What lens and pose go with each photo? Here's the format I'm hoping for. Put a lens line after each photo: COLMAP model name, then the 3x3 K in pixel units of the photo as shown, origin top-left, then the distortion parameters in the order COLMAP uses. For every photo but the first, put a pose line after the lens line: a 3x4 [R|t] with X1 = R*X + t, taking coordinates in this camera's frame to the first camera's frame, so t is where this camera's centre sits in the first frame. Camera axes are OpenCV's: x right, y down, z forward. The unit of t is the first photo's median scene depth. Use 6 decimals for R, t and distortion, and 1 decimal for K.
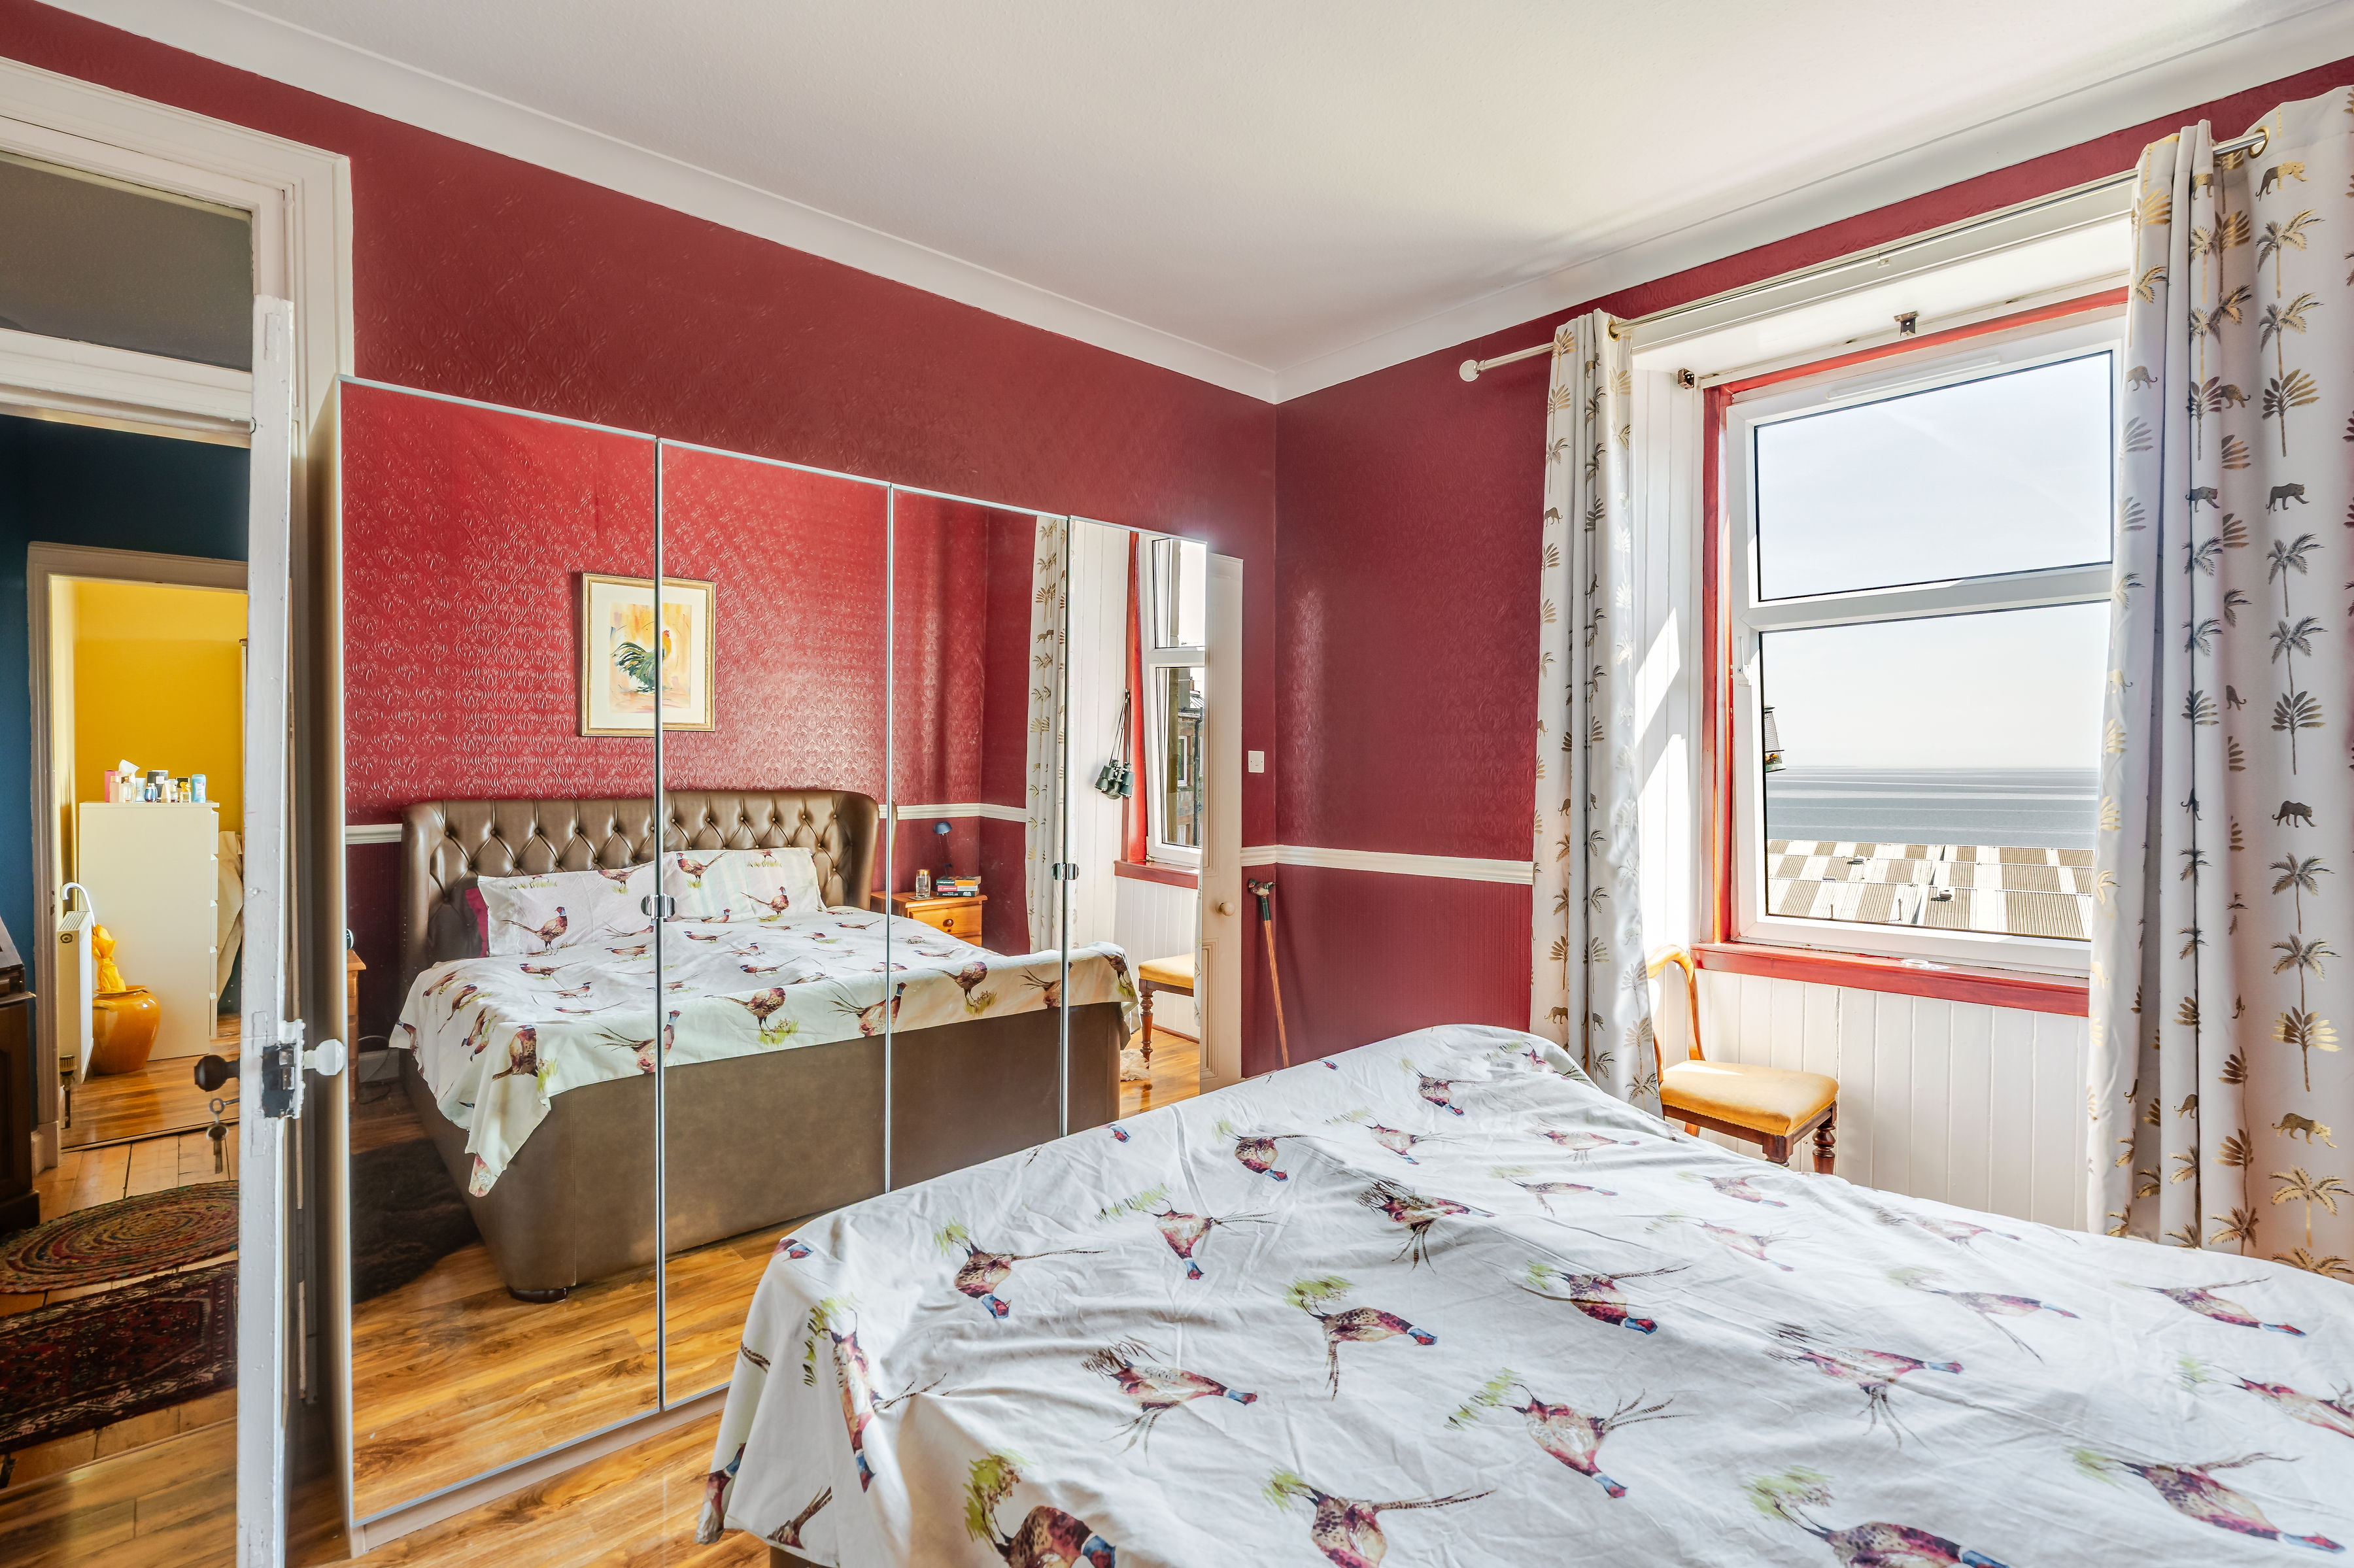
lens RADIAL K [[1064.8, 0, 1177.0], [0, 1064.8, 784.0], [0, 0, 1]] dist [-0.000339, 0.000018]
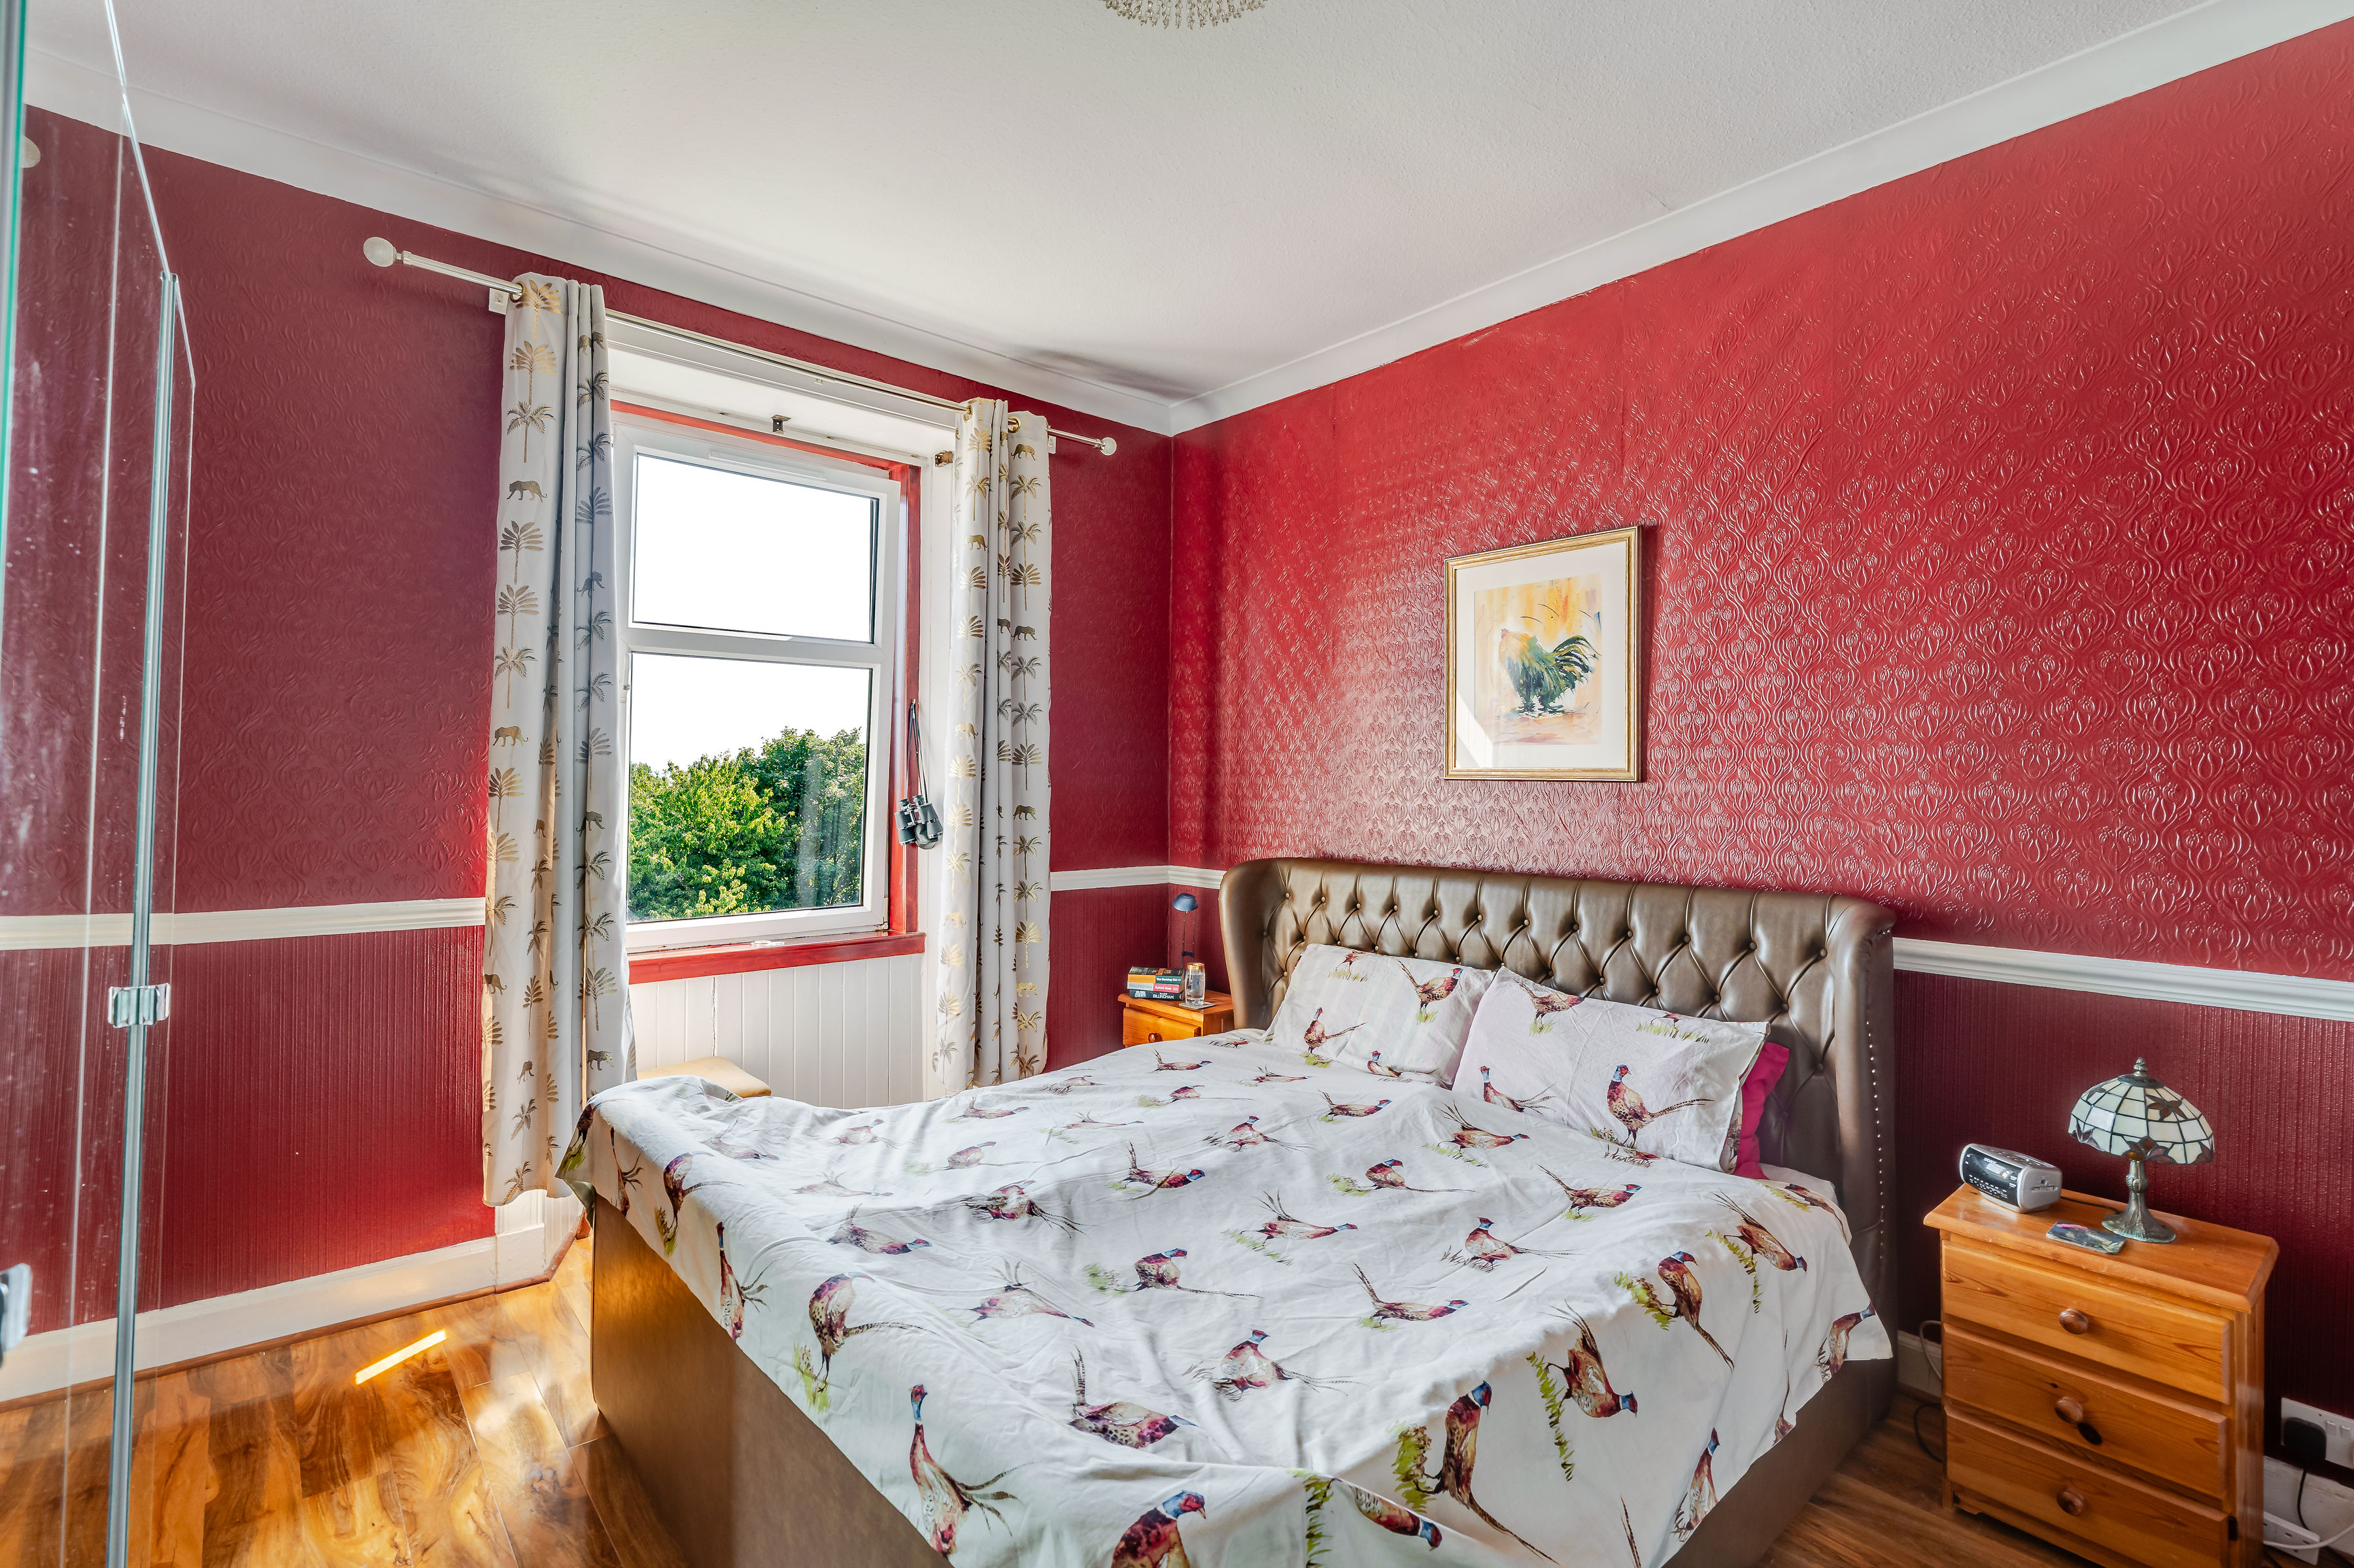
lens RADIAL K [[1058.5, 0, 1177.0], [0, 1058.5, 784.0], [0, 0, 1]] dist [-0.003919, 0.000602]
pose [[0.063328, -0.000678, 0.997993, -0.884241], [0.005334, 0.999986, 0.000340, -0.023849], [-0.997979, 0.005302, 0.063331, 0.813897]]
